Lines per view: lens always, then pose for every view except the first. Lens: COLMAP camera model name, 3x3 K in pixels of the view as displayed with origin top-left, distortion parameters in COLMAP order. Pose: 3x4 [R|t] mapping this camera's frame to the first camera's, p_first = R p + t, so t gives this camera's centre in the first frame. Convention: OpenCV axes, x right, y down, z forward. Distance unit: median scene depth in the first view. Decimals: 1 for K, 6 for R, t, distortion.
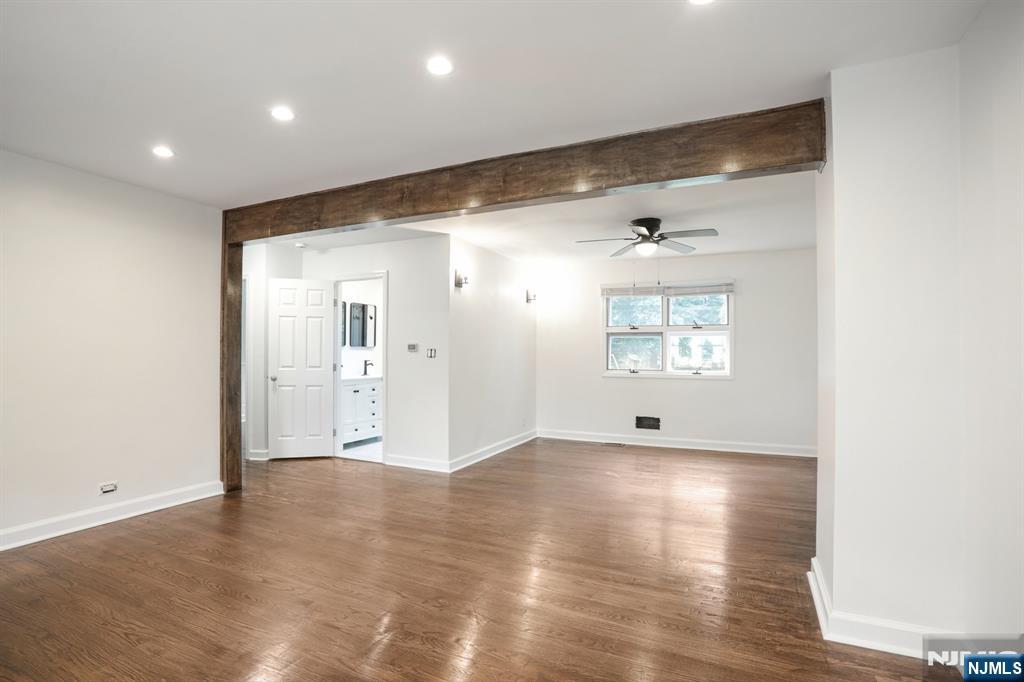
lens RADIAL K [[521.6, 0, 509.0], [0, 521.6, 351.1], [0, 0, 1]] dist [-0.075913, 0.048252]
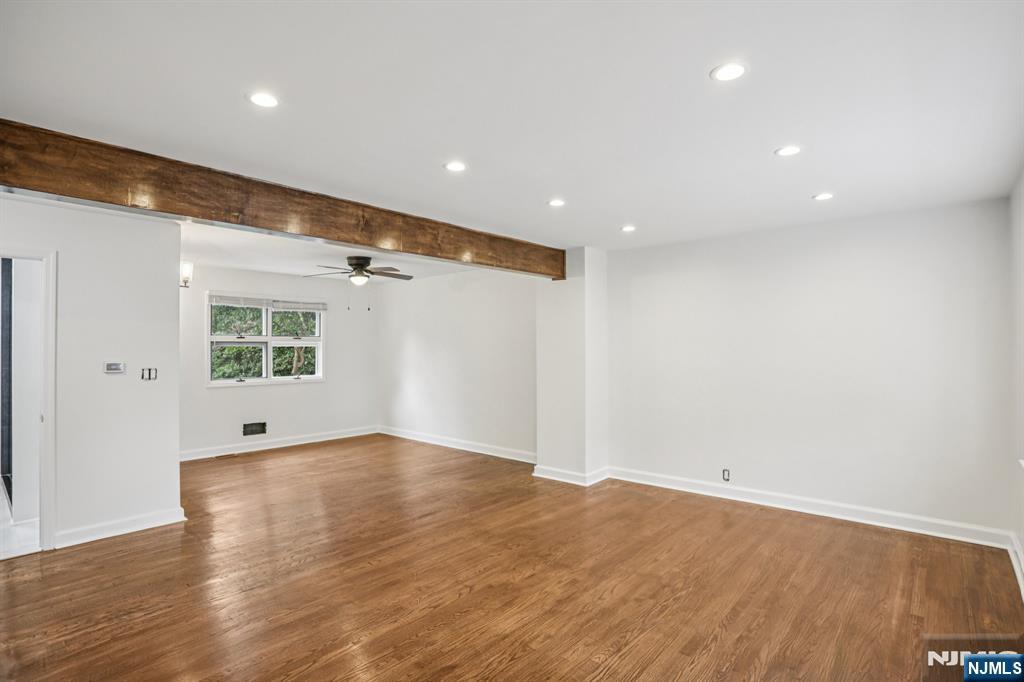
lens RADIAL K [[511.9, 0, 512.0], [0, 511.9, 341.0], [0, 0, 1]] dist [-0.002040, -0.000056]
pose [[0.258110, 0.004372, 0.966106, -0.984015], [-0.001281, 0.999990, -0.004183, -0.056402], [-0.966115, -0.000158, 0.258113, 0.395975]]
